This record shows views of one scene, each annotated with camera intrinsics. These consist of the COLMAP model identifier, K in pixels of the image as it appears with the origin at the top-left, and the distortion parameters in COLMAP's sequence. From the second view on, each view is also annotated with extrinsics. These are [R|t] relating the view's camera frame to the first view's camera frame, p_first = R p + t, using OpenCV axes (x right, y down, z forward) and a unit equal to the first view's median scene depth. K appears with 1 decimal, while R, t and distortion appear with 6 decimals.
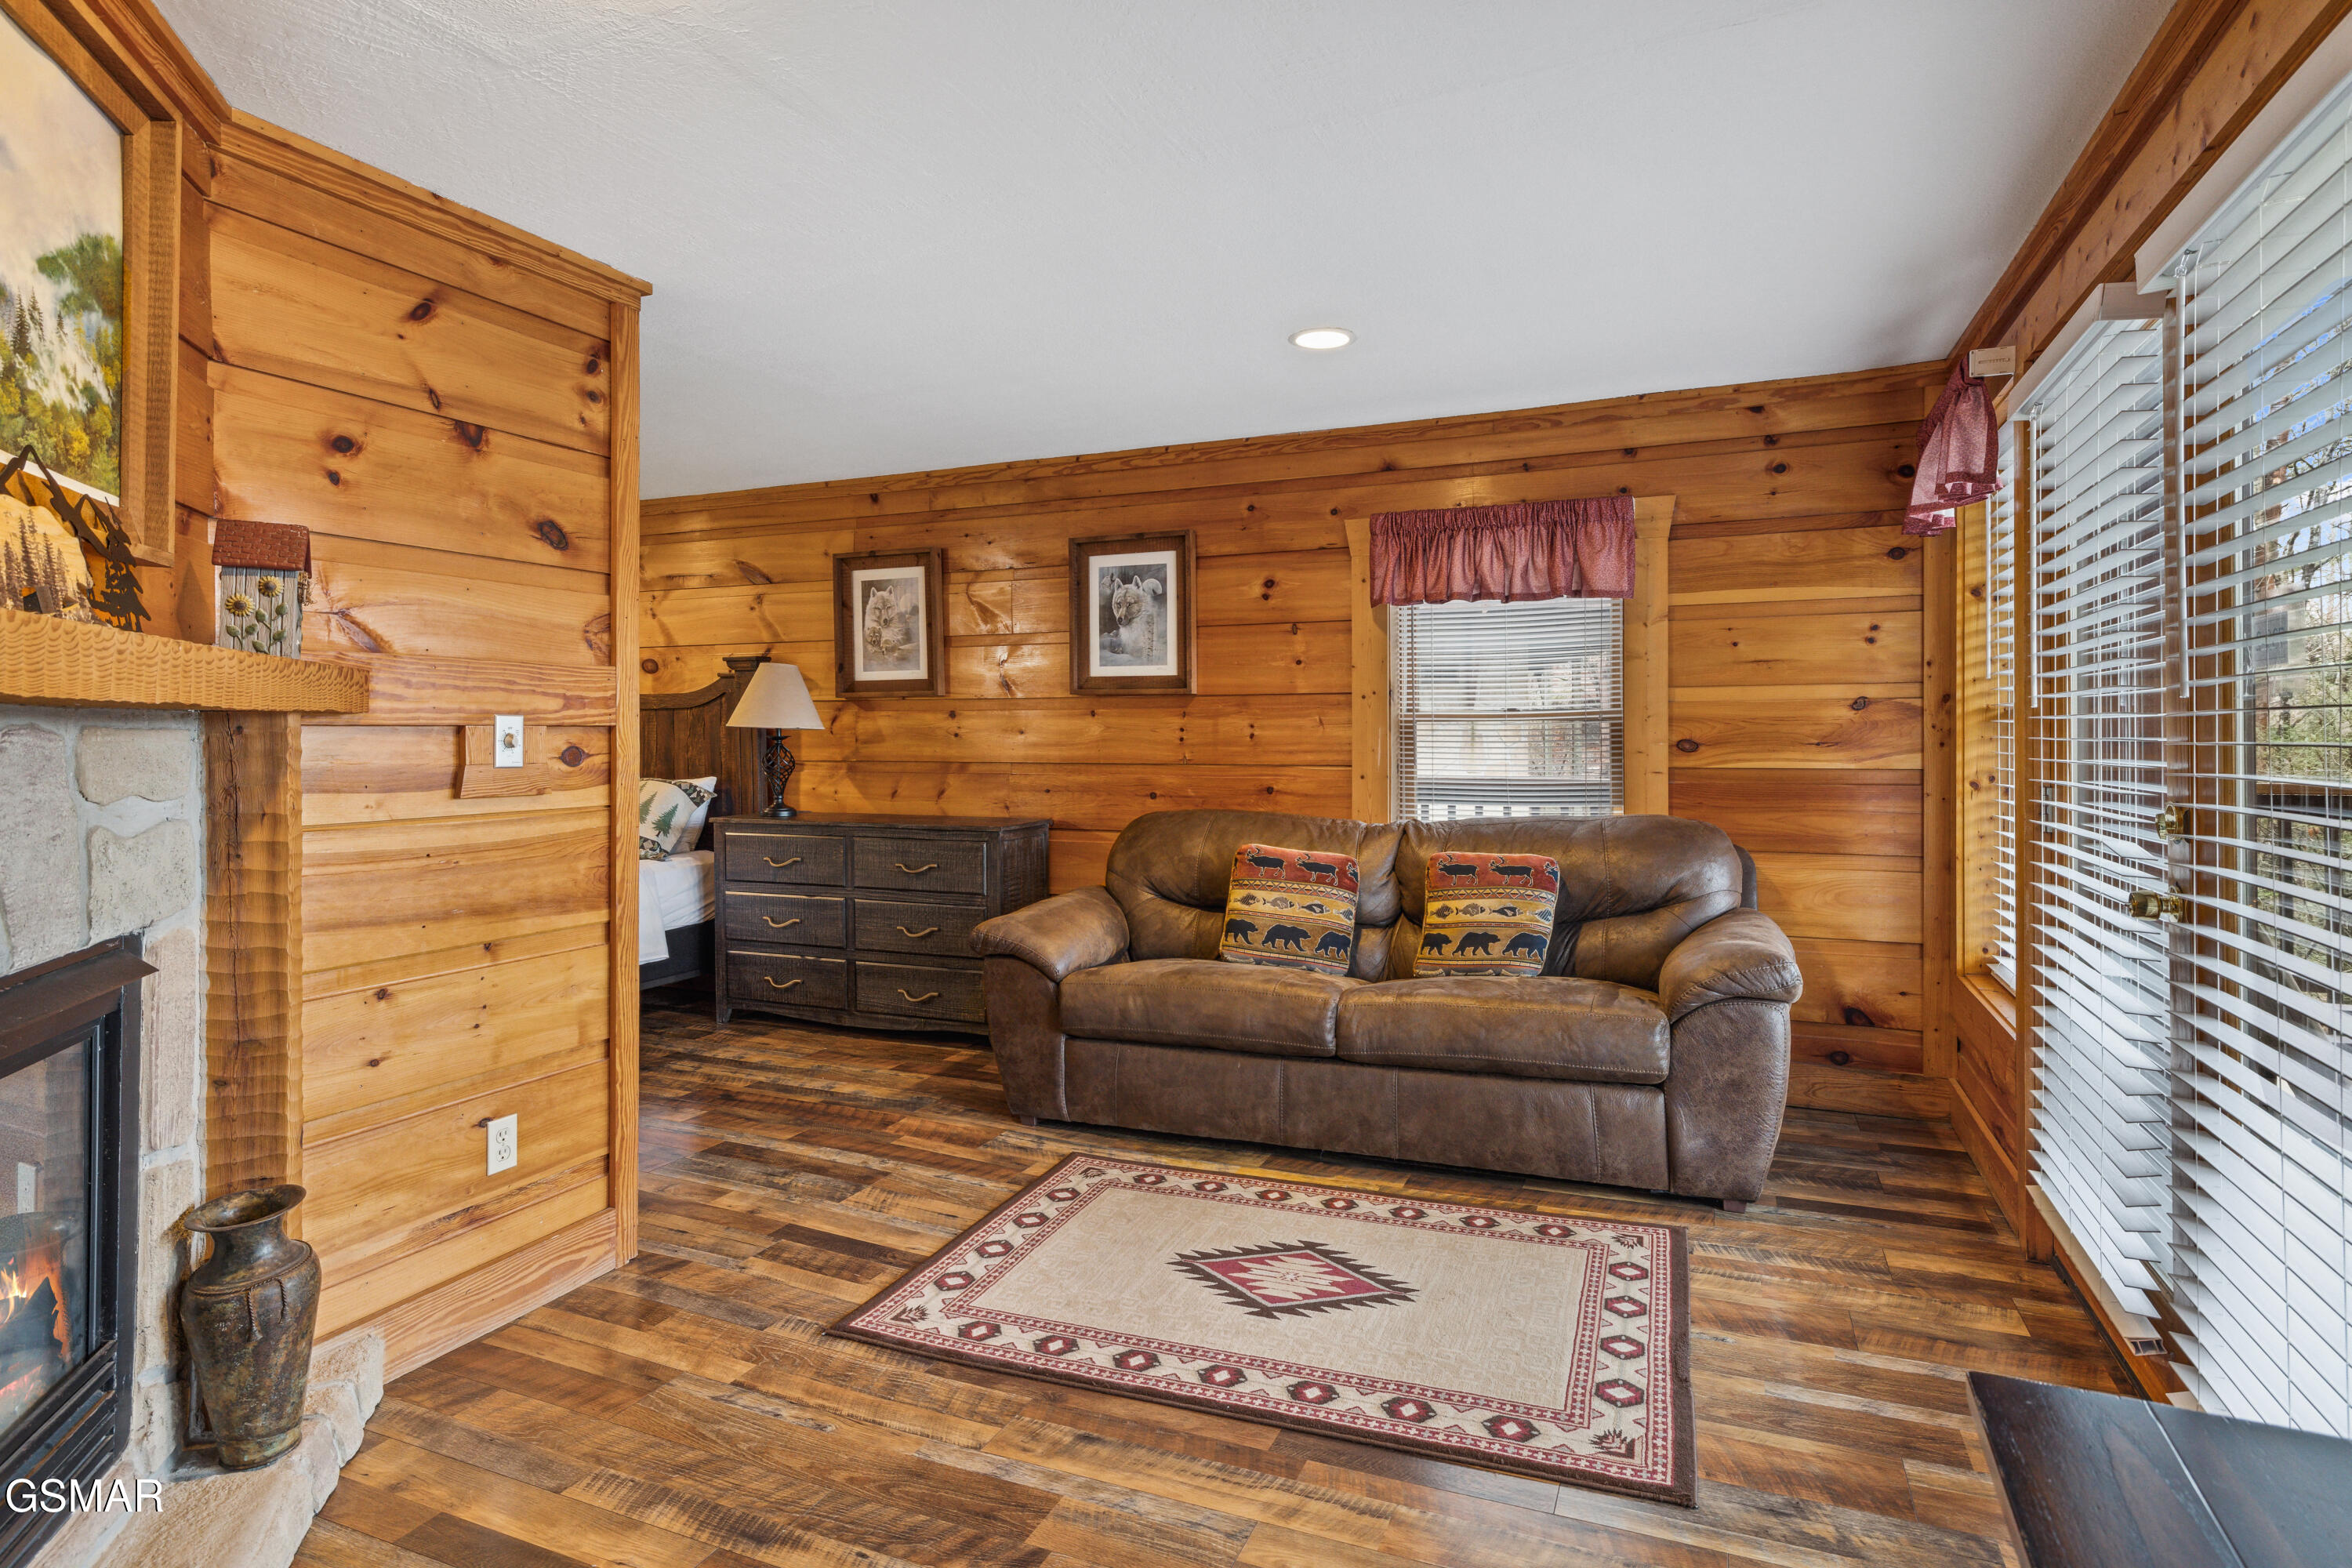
lens RADIAL K [[1251.7, 0, 1172.2], [0, 1251.7, 742.3], [0, 0, 1]] dist [0.001736, 0.000489]
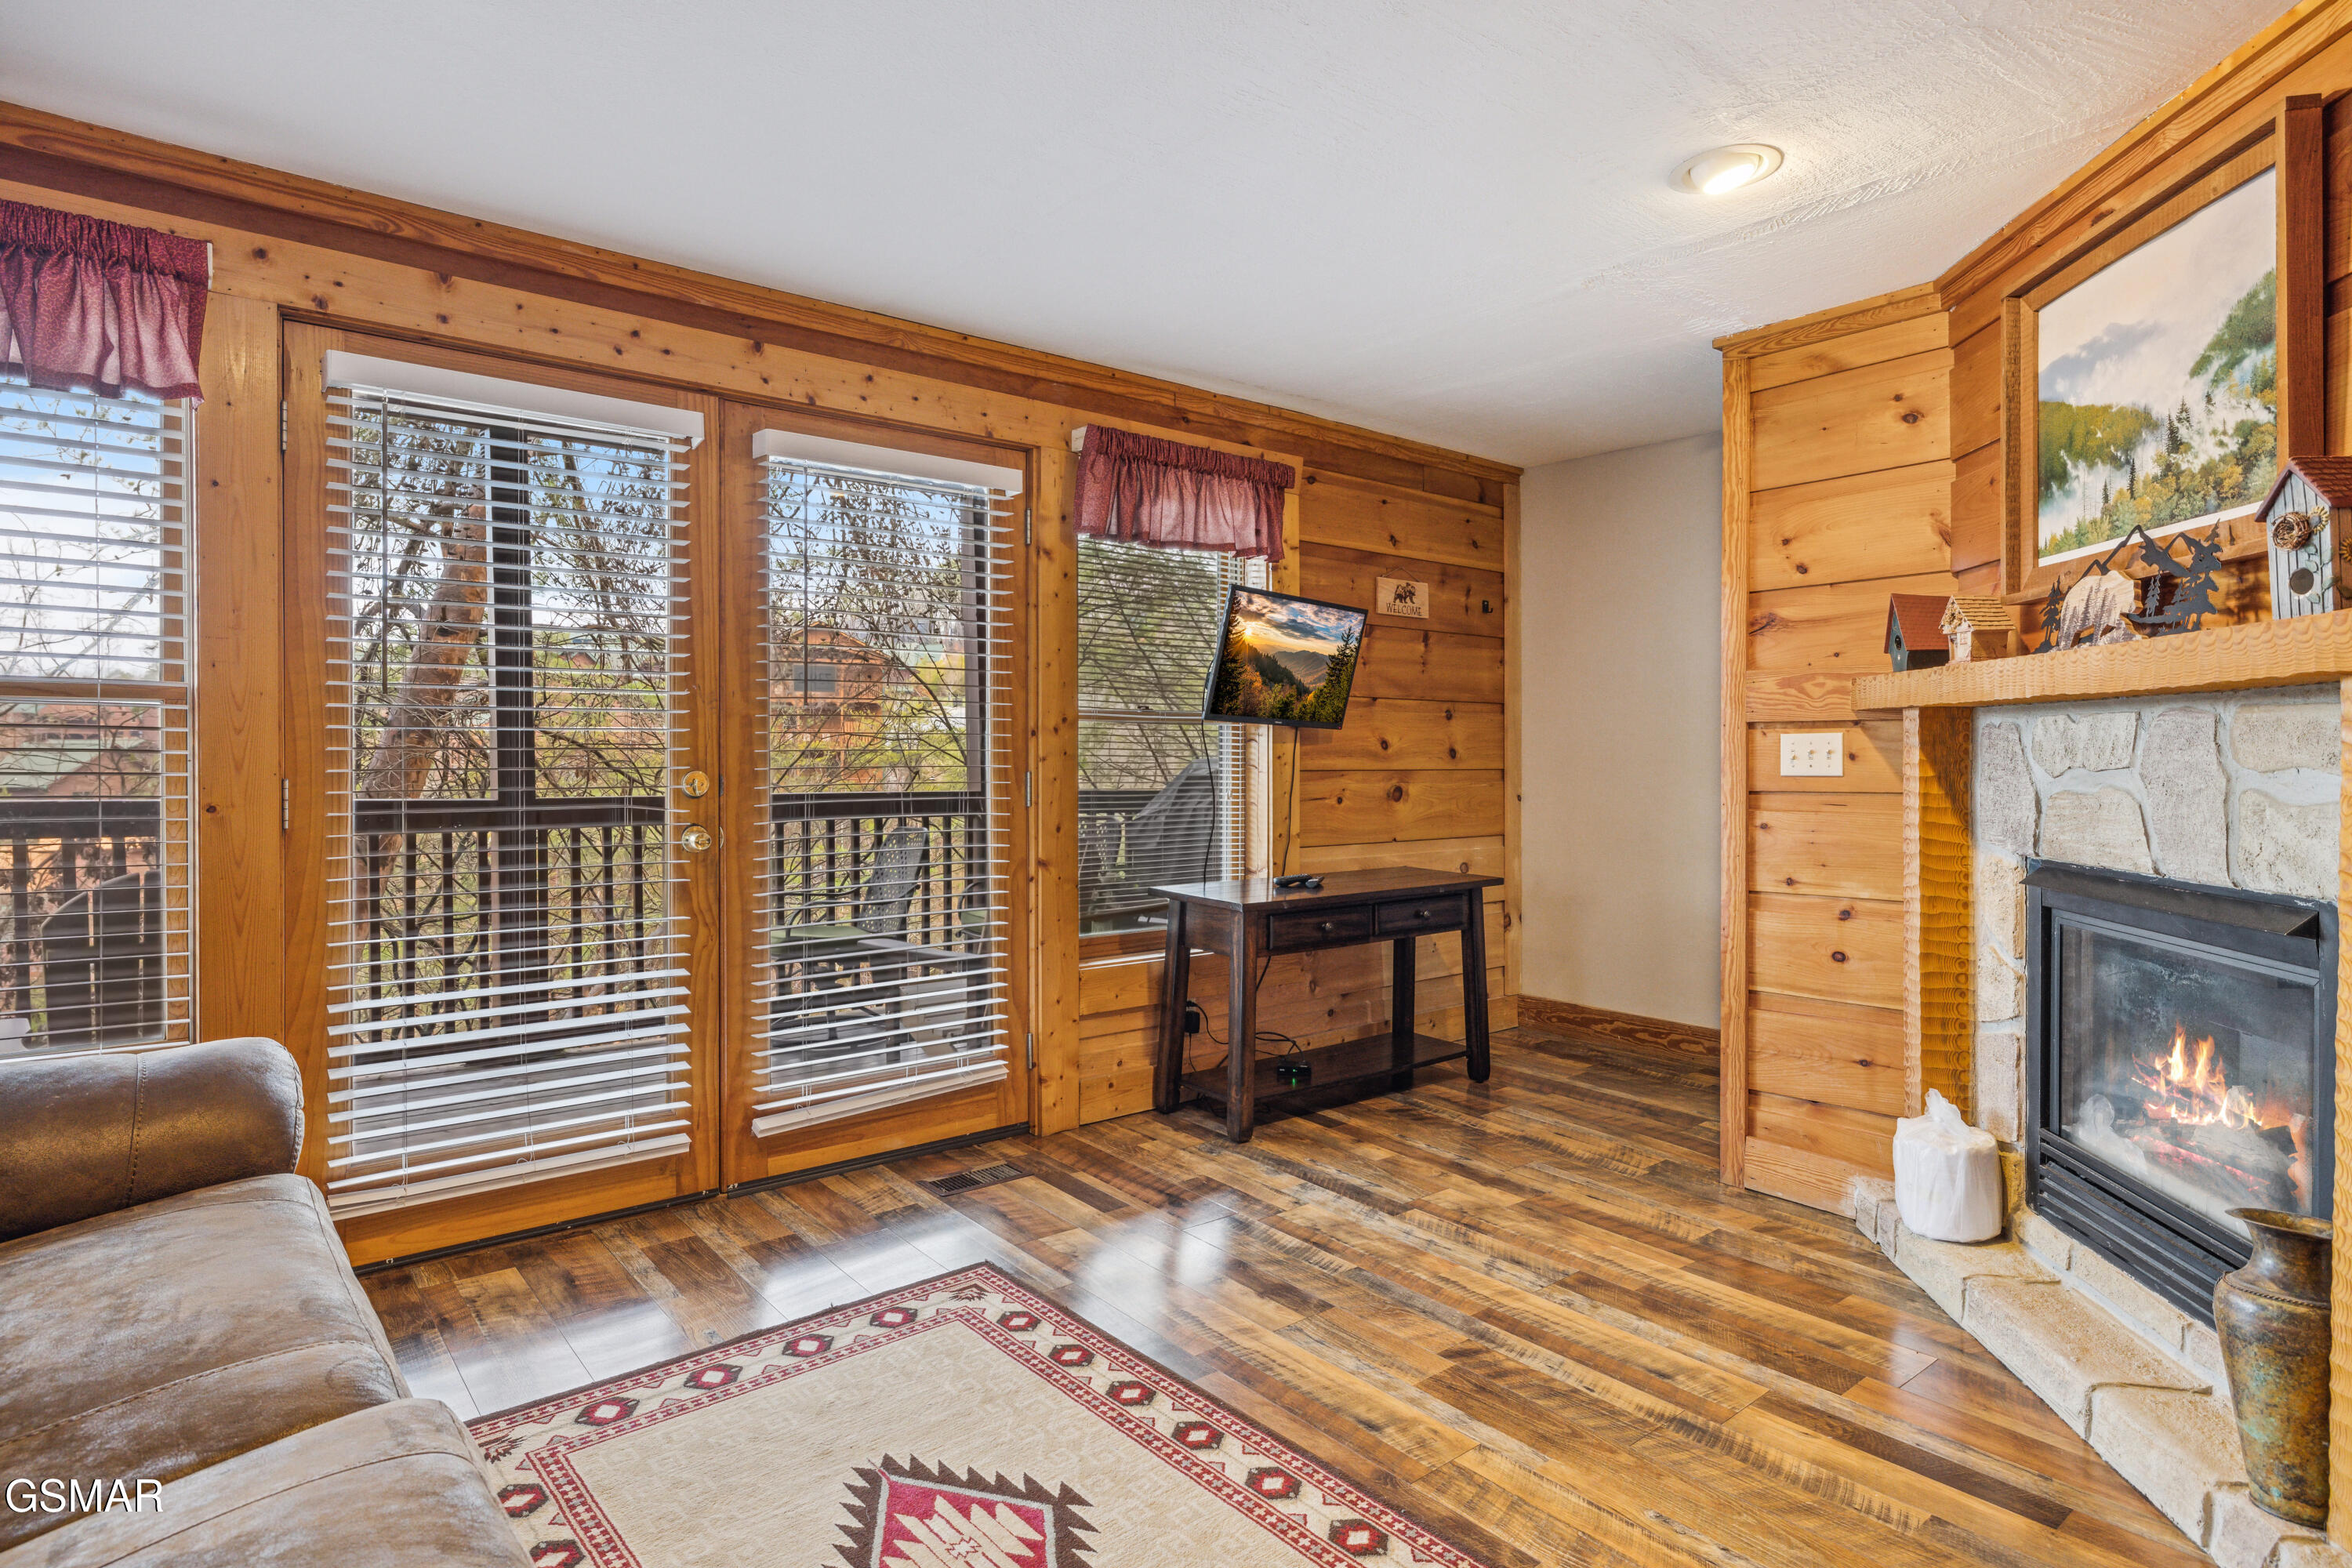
lens RADIAL K [[1251.7, 0, 1172.2], [0, 1251.7, 742.3], [0, 0, 1]] dist [0.001736, 0.000489]
pose [[-0.891785, 0.003508, 0.452445, -0.357775], [0.002026, 0.999991, -0.003760, 0.016797], [-0.452454, -0.002436, -0.891784, 1.850154]]
